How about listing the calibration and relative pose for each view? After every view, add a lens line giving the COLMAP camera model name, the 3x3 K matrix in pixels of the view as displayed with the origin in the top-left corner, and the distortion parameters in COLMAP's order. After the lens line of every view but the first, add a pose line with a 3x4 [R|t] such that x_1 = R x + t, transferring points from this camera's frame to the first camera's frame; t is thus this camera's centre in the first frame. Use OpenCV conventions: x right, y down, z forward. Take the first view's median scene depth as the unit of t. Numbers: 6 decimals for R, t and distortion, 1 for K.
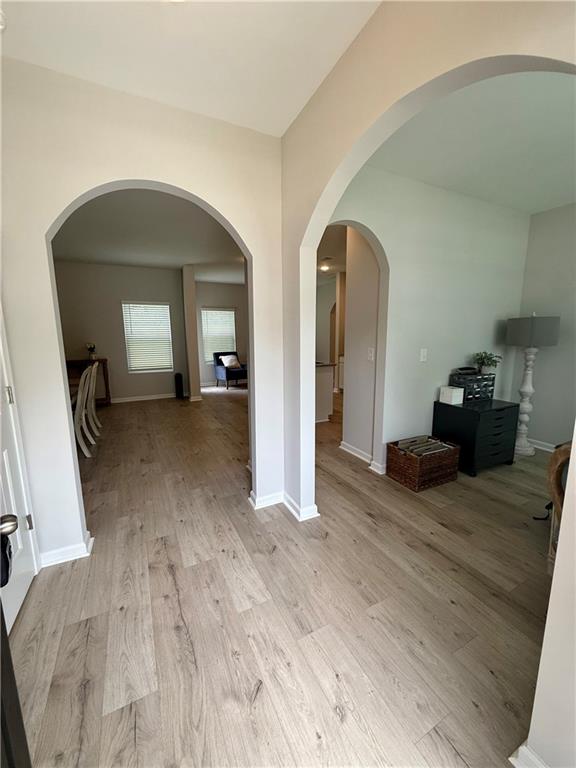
lens RADIAL K [[308.3, 0, 288.4], [0, 308.3, 381.4], [0, 0, 1]] dist [0.001419, -0.000103]
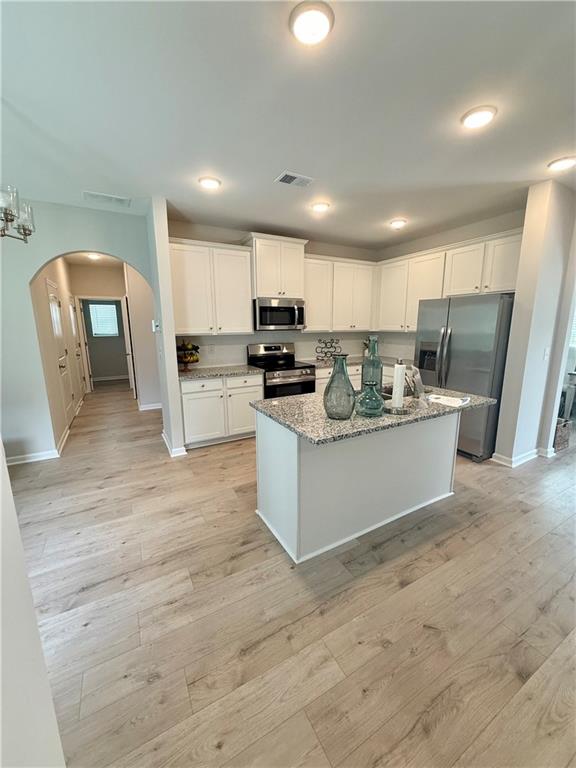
lens RADIAL K [[308.3, 0, 289.2], [0, 308.3, 385.9], [0, 0, 1]] dist [0.001419, -0.000103]
pose [[-0.048454, -0.177827, 0.982868, -0.894238], [0.167341, 0.968670, 0.183508, -0.174343], [-0.984708, 0.173366, -0.017179, 1.162478]]
